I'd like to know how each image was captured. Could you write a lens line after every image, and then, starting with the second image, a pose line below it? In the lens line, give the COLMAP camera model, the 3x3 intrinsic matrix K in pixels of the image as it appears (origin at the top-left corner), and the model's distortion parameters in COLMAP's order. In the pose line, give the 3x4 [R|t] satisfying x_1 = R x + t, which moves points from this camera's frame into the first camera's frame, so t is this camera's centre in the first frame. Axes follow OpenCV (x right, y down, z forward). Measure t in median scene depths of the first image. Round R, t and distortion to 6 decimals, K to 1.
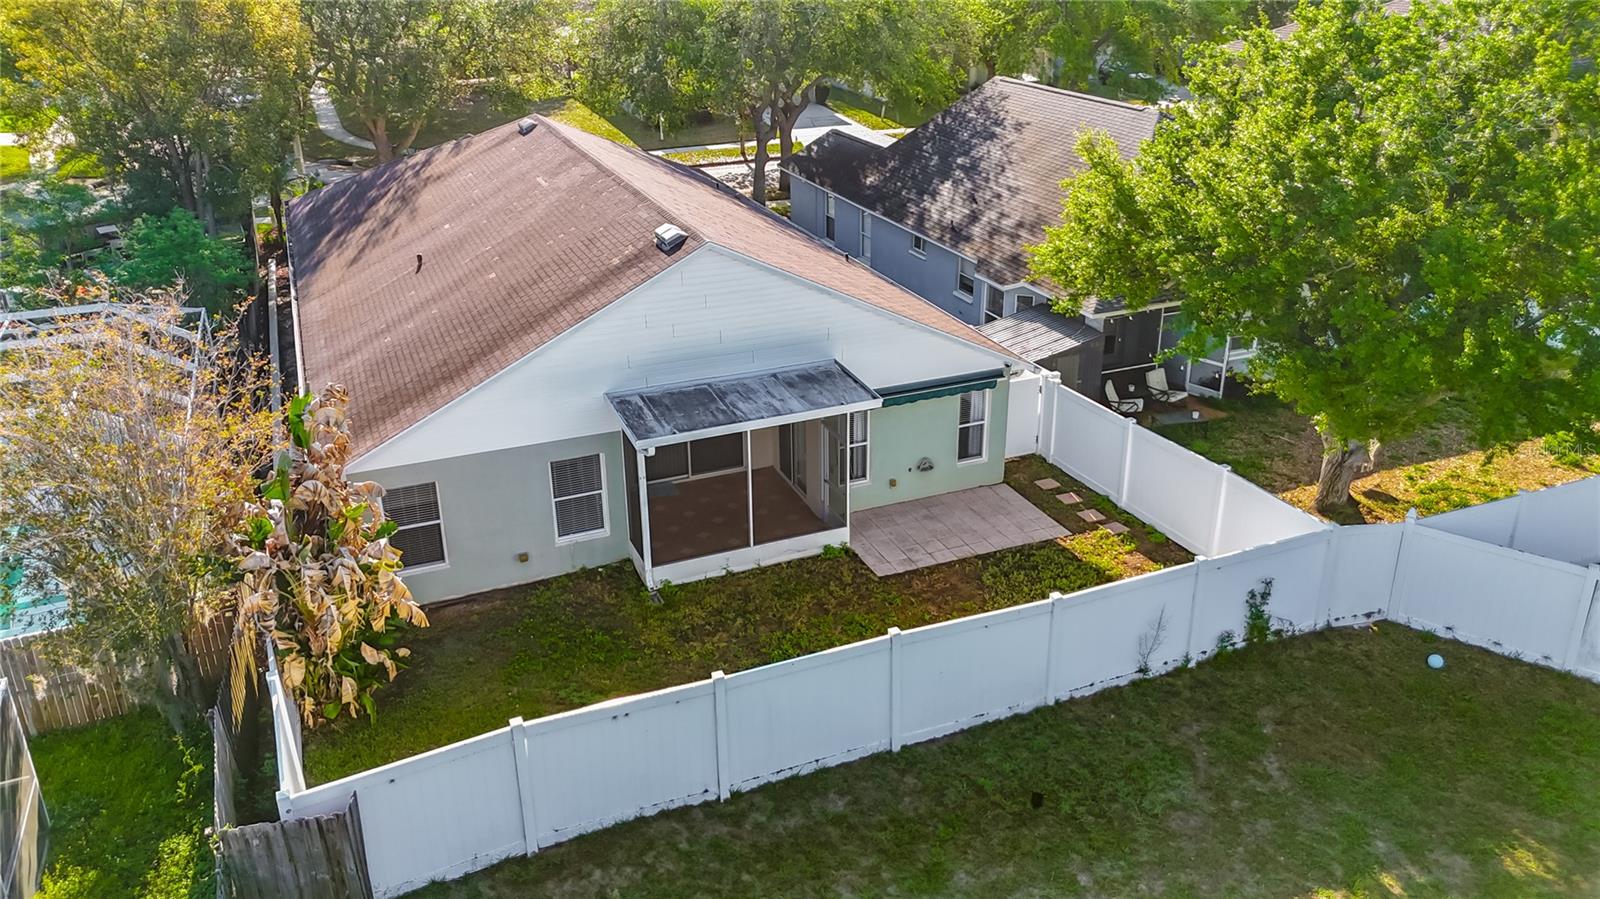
lens RADIAL K [[1206.2, 0, 793.5], [0, 1206.2, 450.2], [0, 0, 1]] dist [0.022880, -0.010497]
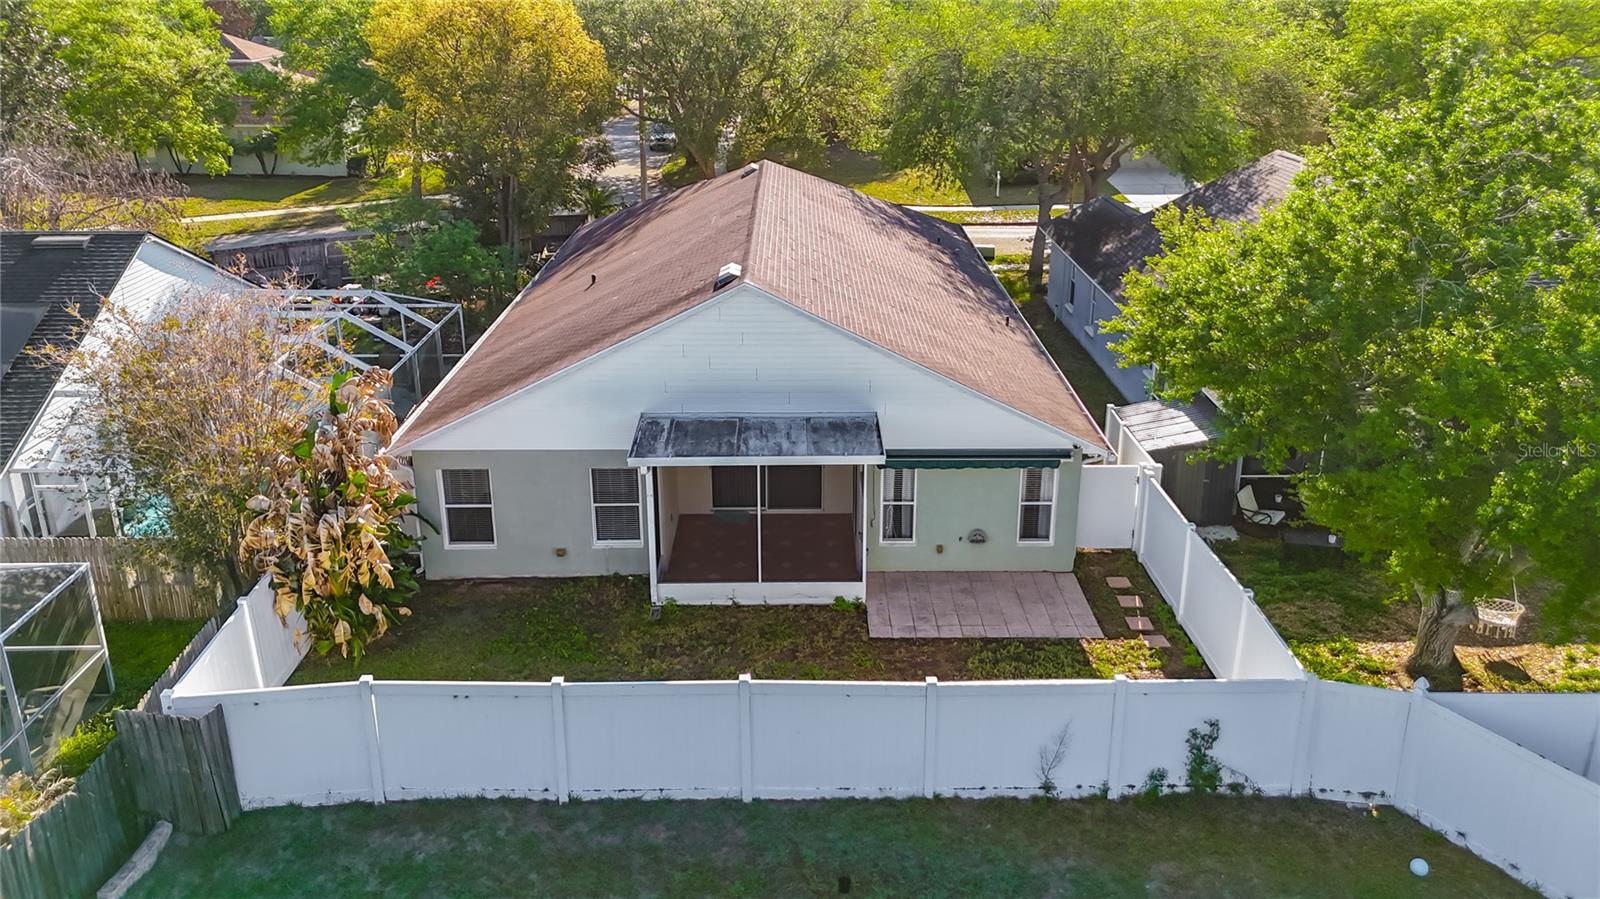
lens RADIAL K [[1206.2, 0, 787.6], [0, 1206.2, 436.4], [0, 0, 1]] dist [0.022880, -0.010497]
pose [[0.924217, 0.144149, -0.353616, 0.343265], [-0.162918, 0.986354, -0.023725, -0.022195], [0.345371, 0.079538, 0.935090, 0.052291]]
